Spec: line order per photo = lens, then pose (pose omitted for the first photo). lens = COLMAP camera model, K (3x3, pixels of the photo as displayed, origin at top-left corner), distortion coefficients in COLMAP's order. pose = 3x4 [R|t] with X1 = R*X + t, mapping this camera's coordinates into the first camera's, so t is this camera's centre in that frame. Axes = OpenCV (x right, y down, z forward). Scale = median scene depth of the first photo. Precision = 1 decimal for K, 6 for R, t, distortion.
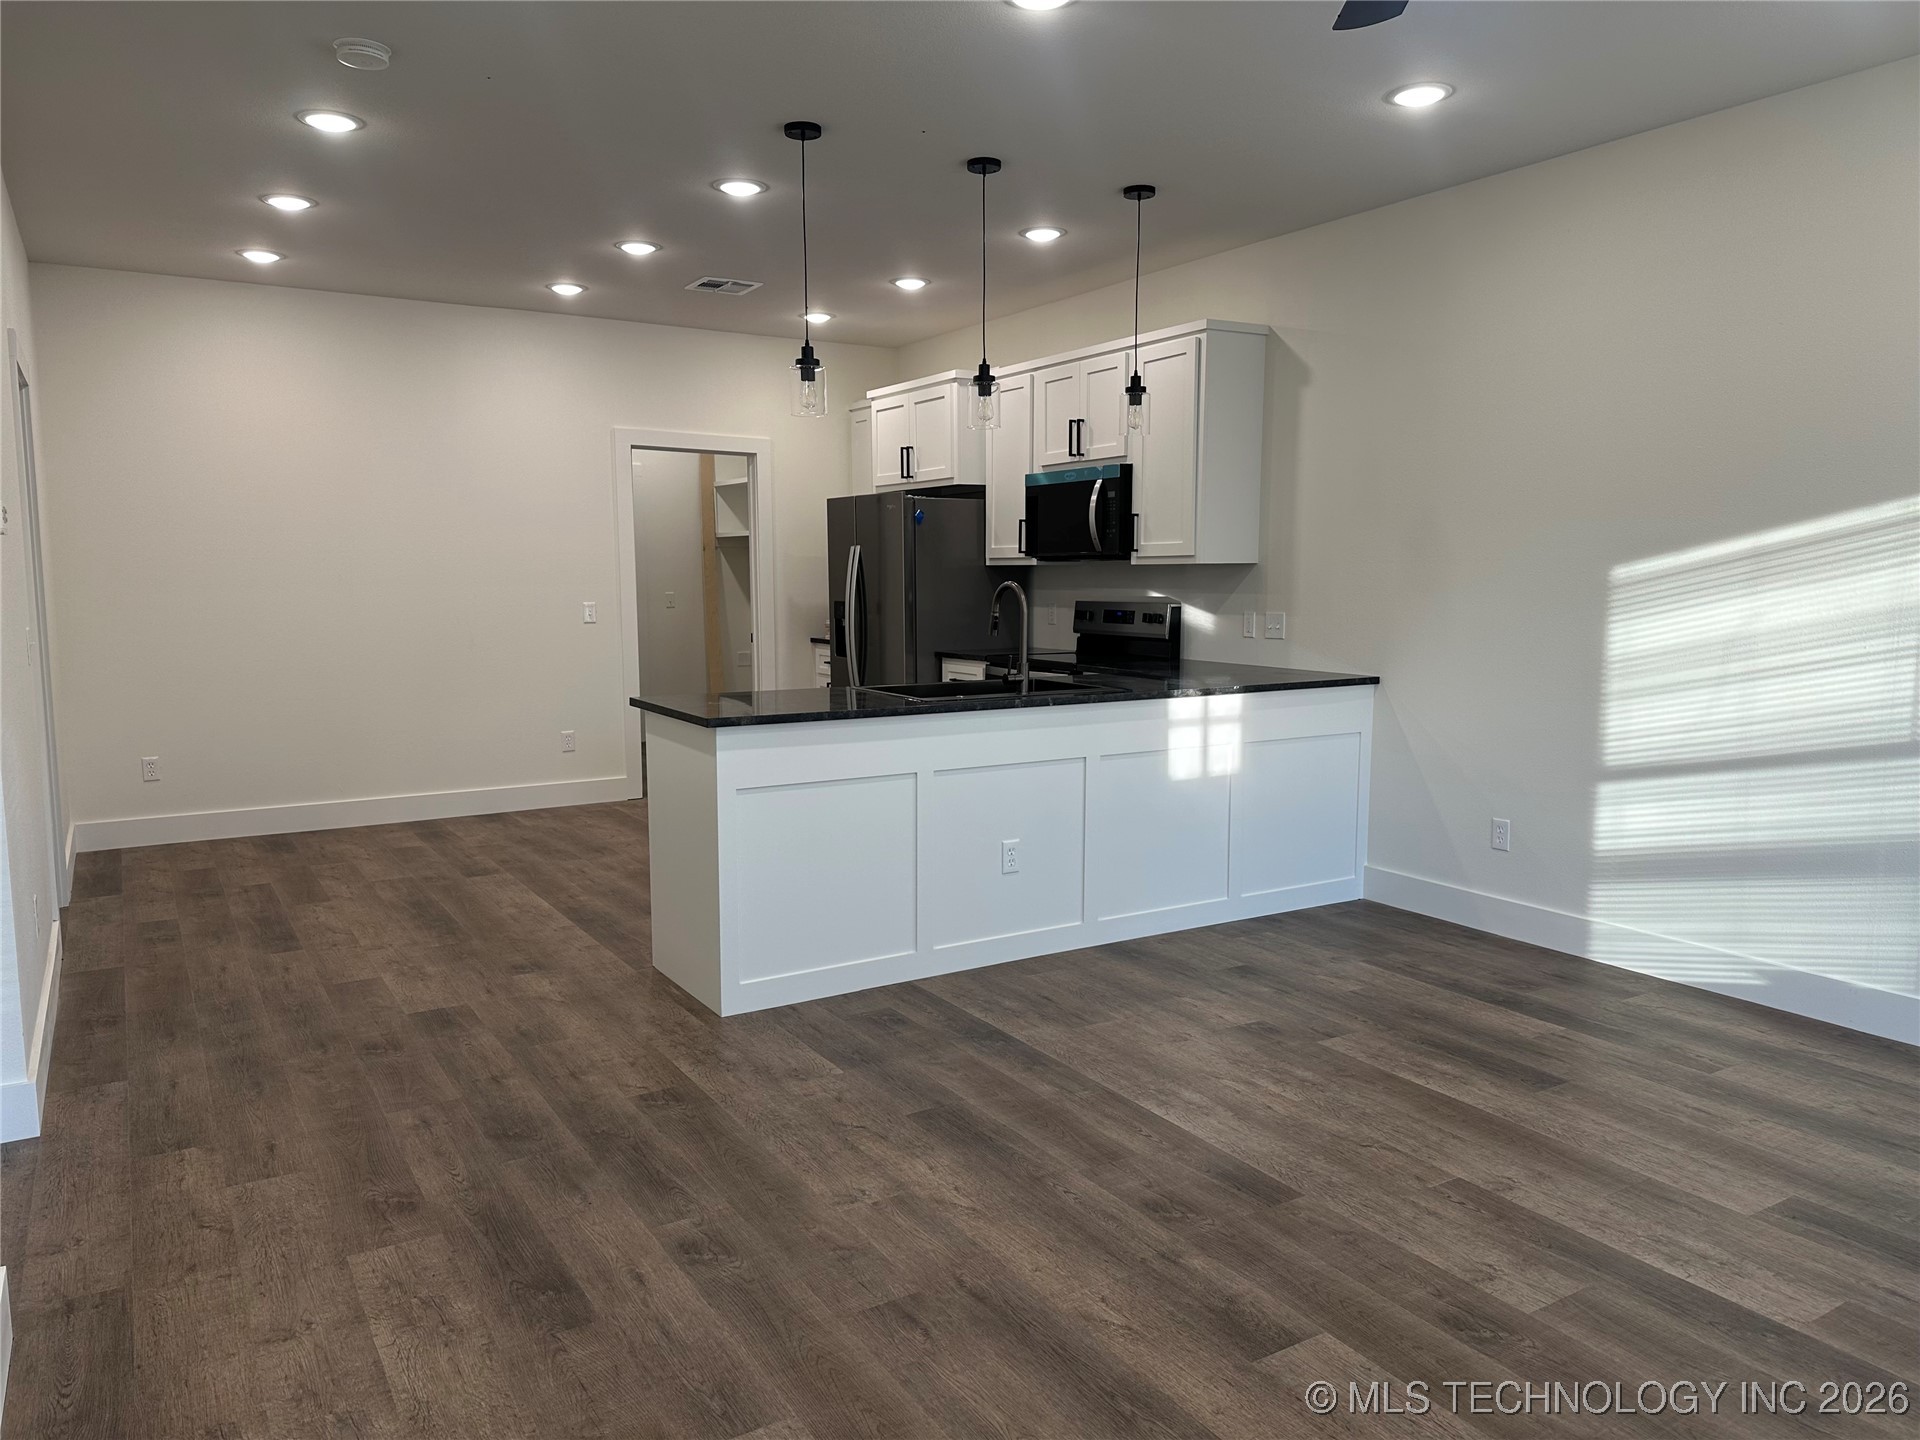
lens RADIAL K [[1317.4, 0, 982.2], [0, 1317.4, 752.5], [0, 0, 1]] dist [0.046805, -0.033002]
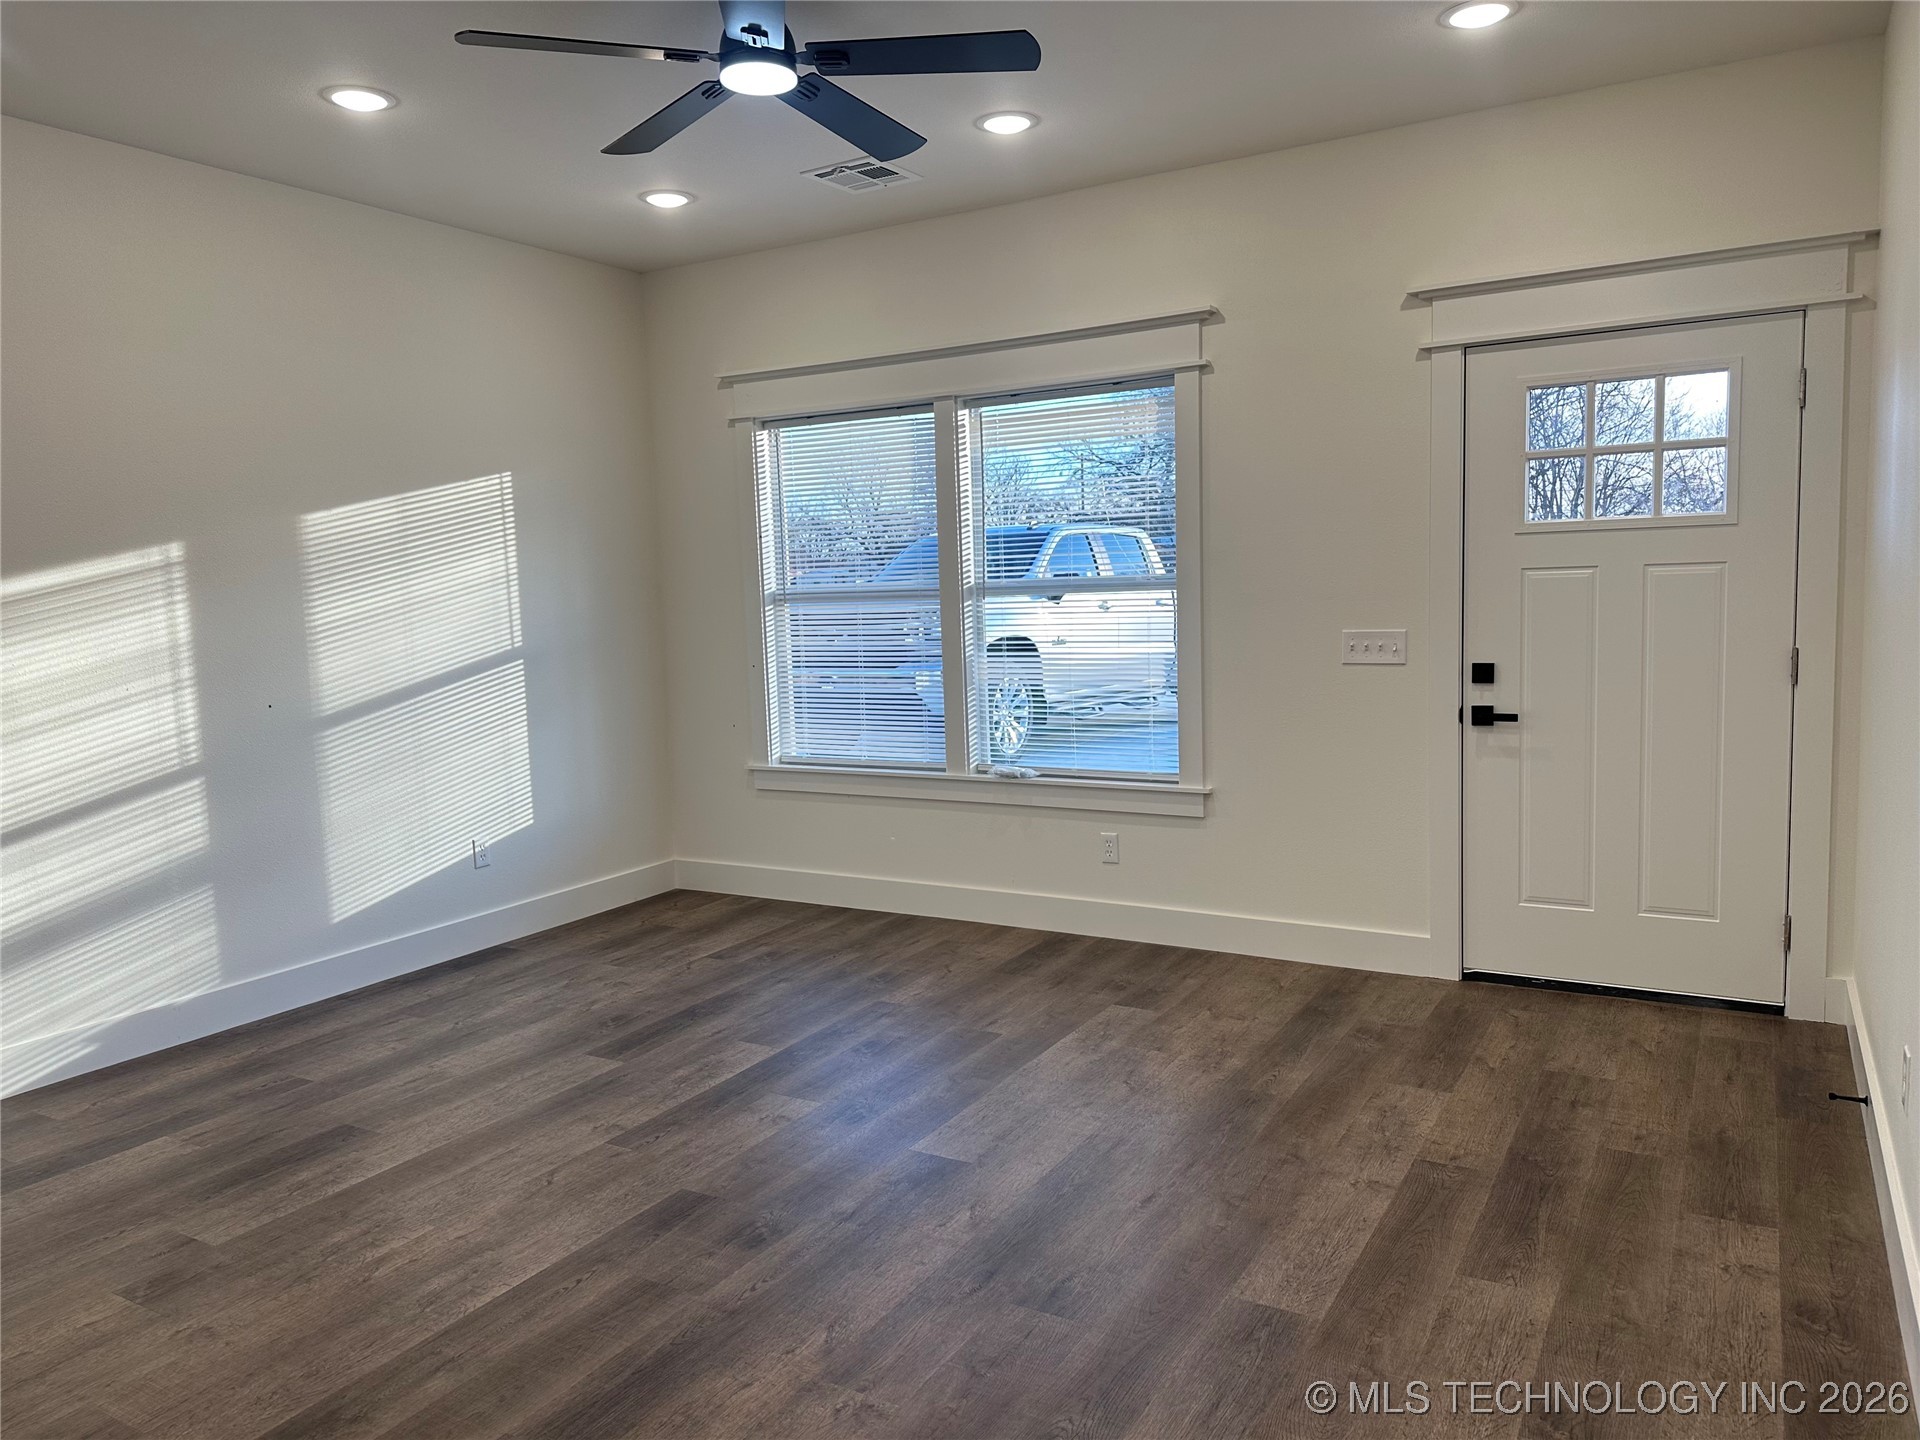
lens RADIAL K [[1317.4, 0, 959.2], [0, 1317.4, 724.7], [0, 0, 1]] dist [0.046805, -0.033002]
pose [[-0.445387, -0.078100, 0.891926, -0.567507], [0.156955, 0.973951, 0.163659, -0.120825], [-0.881474, 0.212883, -0.421527, 0.868749]]
